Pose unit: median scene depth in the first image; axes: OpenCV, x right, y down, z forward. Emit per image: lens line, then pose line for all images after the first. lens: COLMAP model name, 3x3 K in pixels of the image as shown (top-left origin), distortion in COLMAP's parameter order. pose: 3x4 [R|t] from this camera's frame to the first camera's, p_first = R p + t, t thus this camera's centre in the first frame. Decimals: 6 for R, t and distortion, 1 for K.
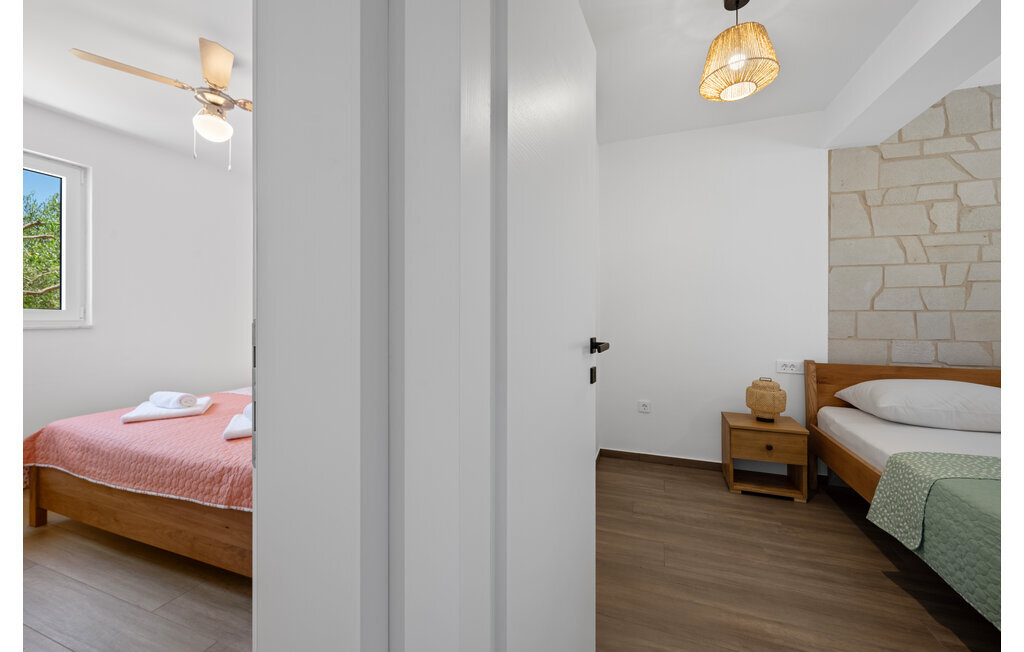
lens RADIAL K [[392.2, 0, 512.4], [0, 392.2, 316.9], [0, 0, 1]] dist [-0.000680, 0.000274]
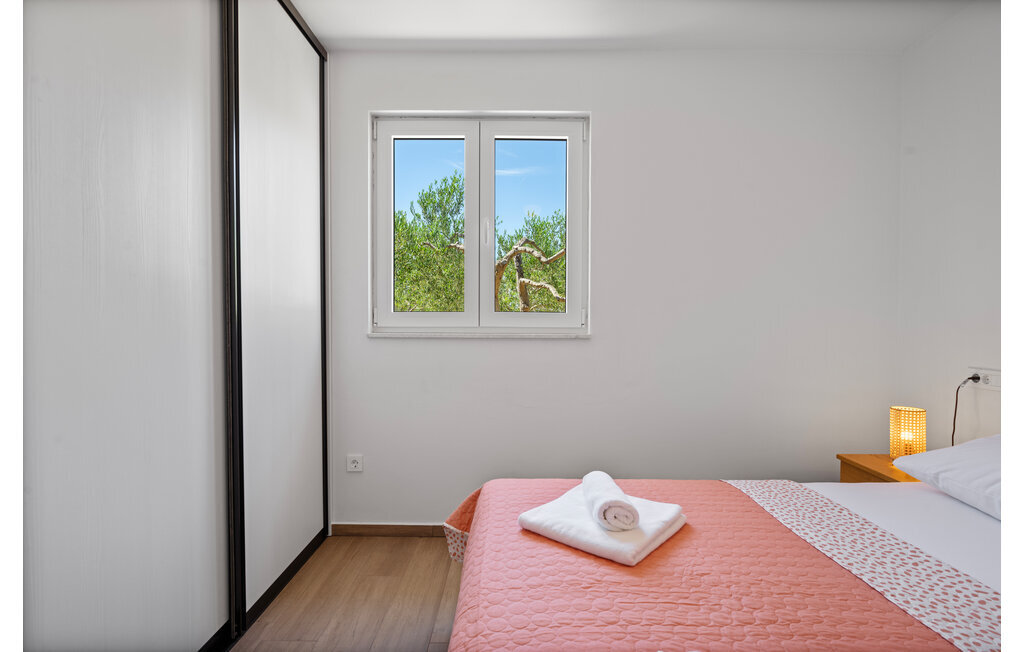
lens RADIAL K [[483.7, 0, 513.1], [0, 483.7, 330.1], [0, 0, 1]] dist [-0.002582, -0.000304]
pose [[0.340607, 0.019953, -0.939994, -0.412680], [-0.003456, 0.999795, 0.019970, -0.006093], [0.940200, -0.003554, 0.340606, 0.802373]]
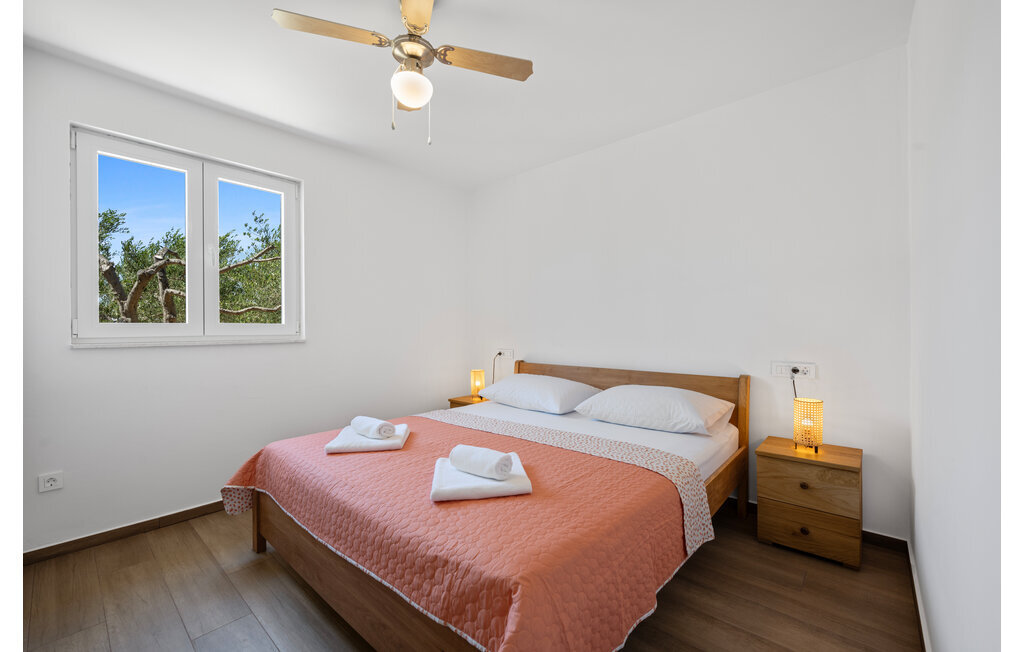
lens RADIAL K [[406.4, 0, 522.0], [0, 406.4, 328.6], [0, 0, 1]] dist [-0.000808, -0.000058]
pose [[0.937715, -0.007186, -0.347330, -0.282985], [0.008198, 0.999965, 0.001443, -0.004461], [0.347307, -0.004201, 0.937742, 0.319166]]
